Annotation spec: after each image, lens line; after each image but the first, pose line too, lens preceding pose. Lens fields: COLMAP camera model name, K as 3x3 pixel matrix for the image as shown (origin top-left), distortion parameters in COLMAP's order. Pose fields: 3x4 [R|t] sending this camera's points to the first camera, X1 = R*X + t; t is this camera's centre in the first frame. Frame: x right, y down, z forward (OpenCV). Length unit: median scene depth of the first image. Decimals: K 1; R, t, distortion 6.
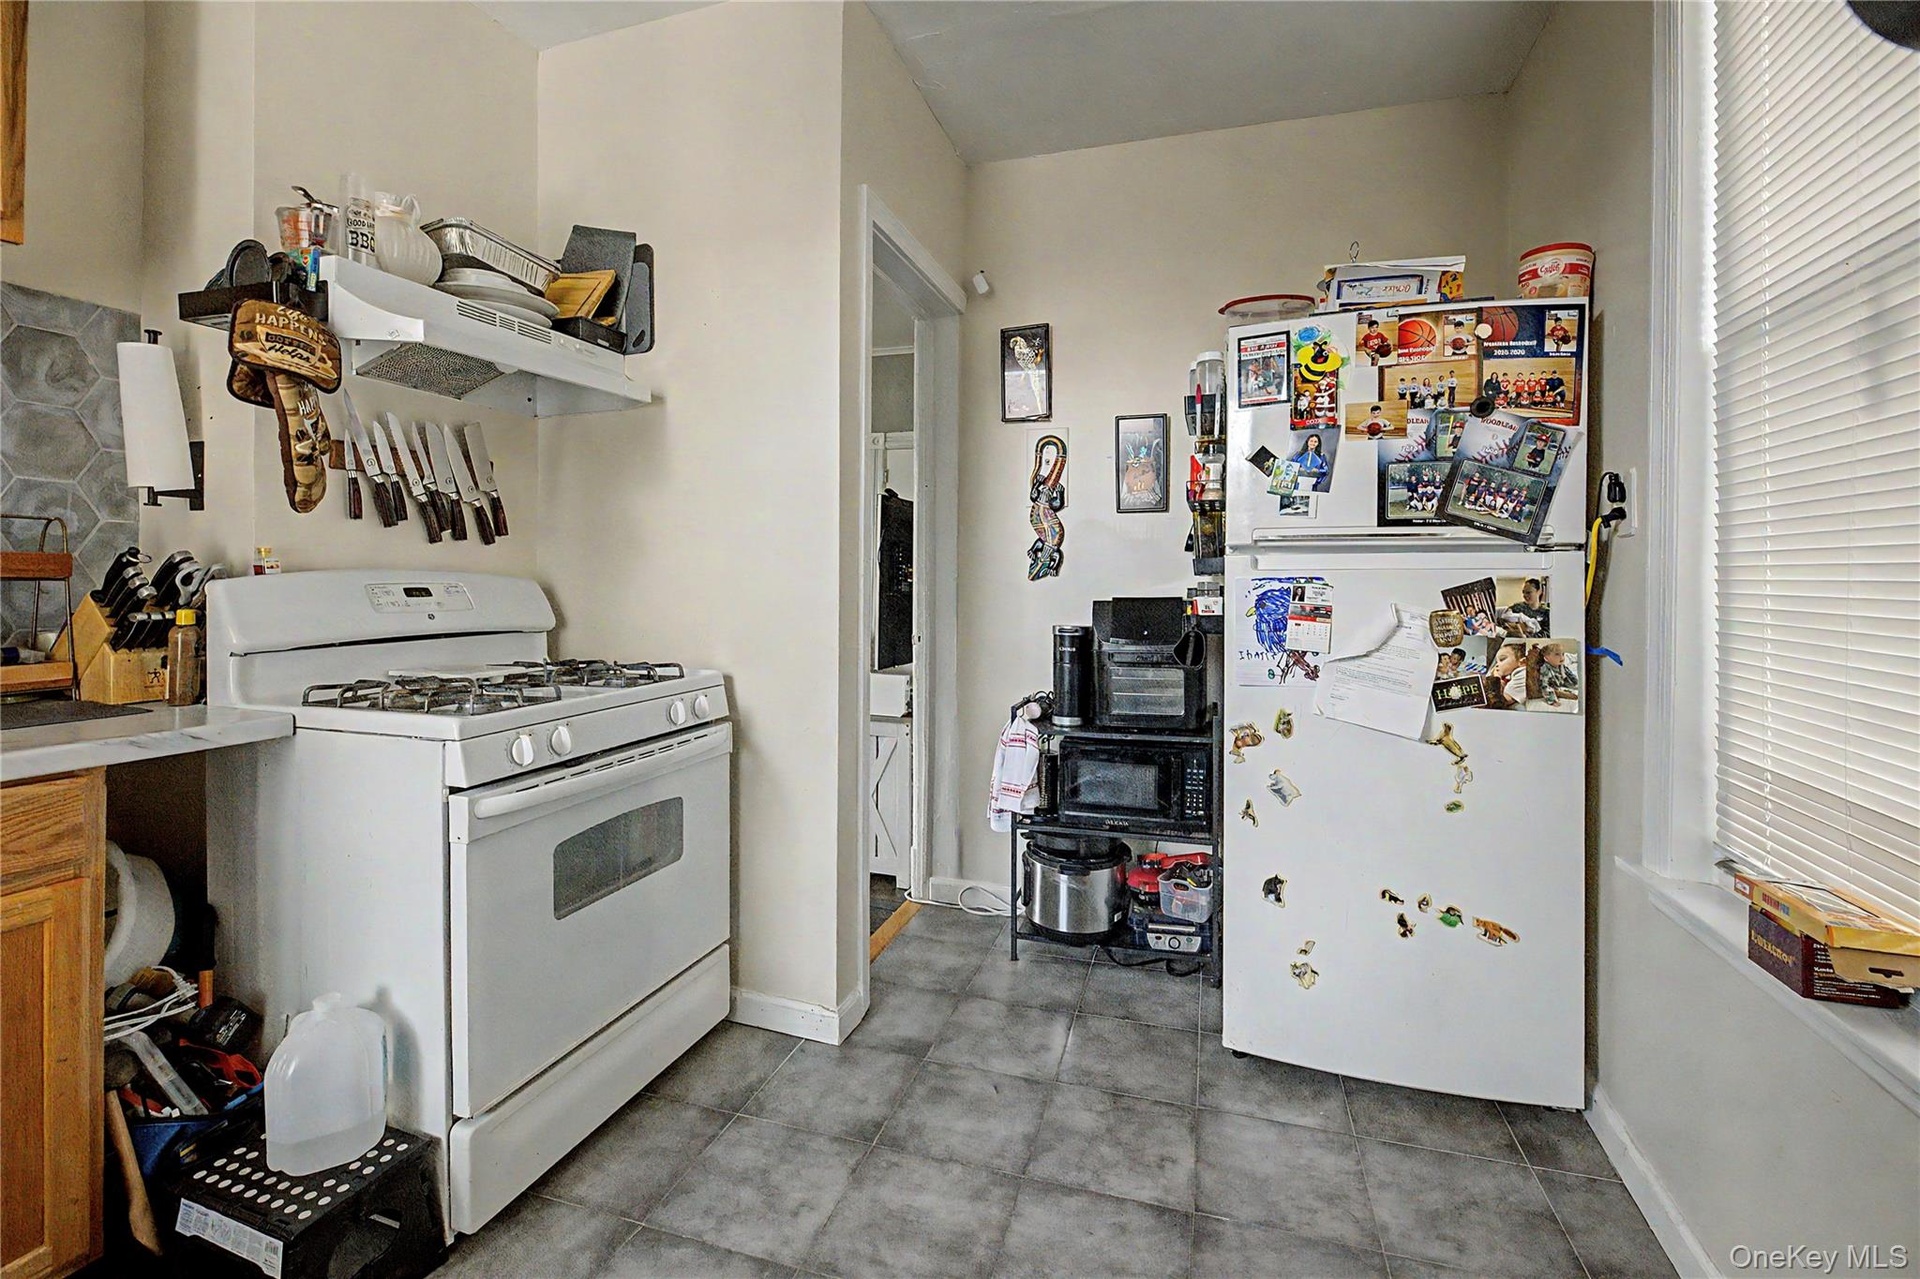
lens RADIAL K [[793.5, 0, 993.8], [0, 793.5, 583.6], [0, 0, 1]] dist [-0.004274, -0.000122]
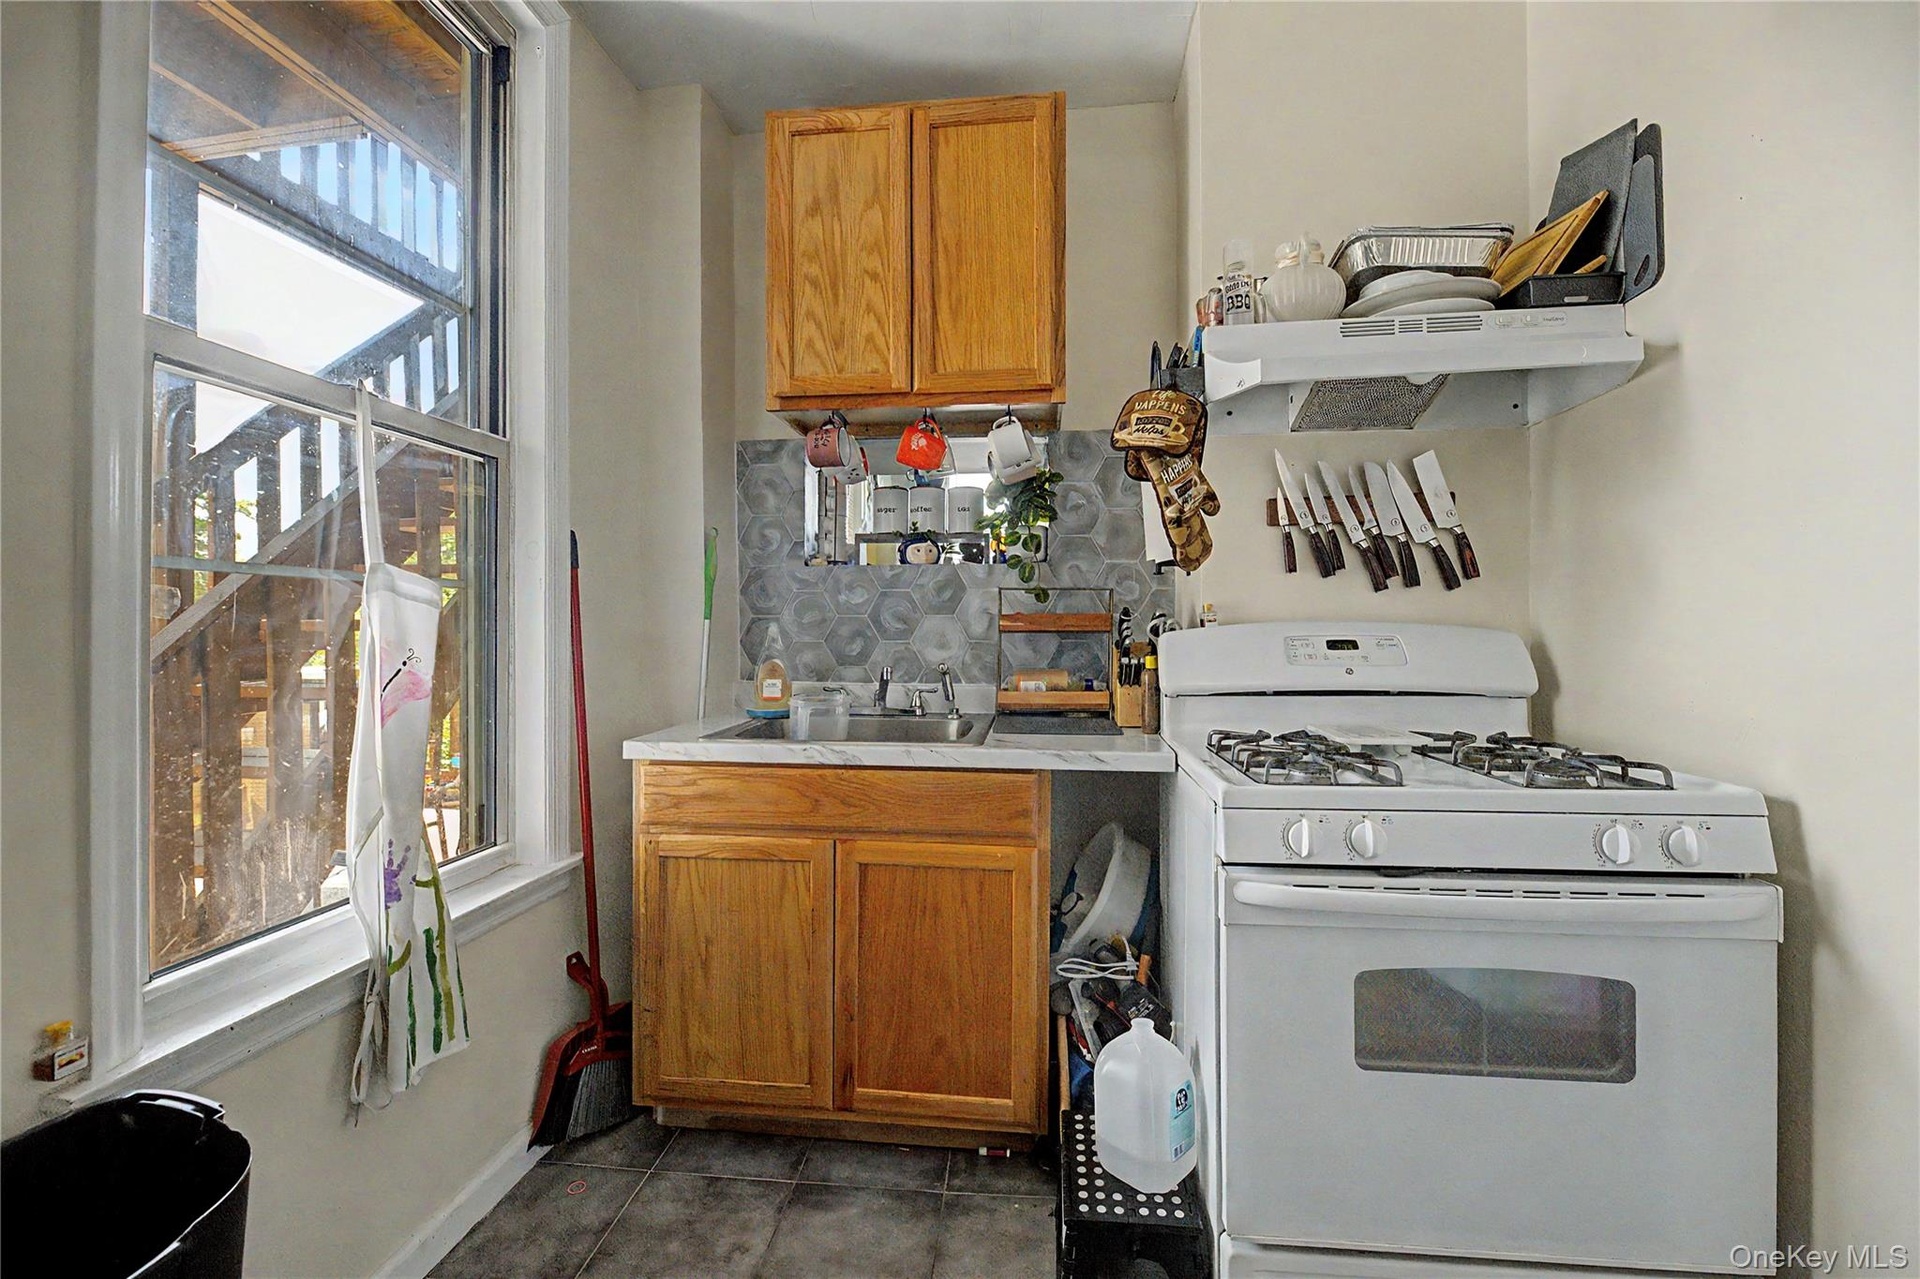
lens RADIAL K [[793.5, 0, 959.8], [0, 793.5, 622.5], [0, 0, 1]] dist [-0.004274, -0.000122]
pose [[0.189434, -0.014234, -0.981790, 0.112320], [-0.001328, 0.999890, -0.014753, -0.000797], [0.981893, 0.004098, 0.189395, 0.363222]]
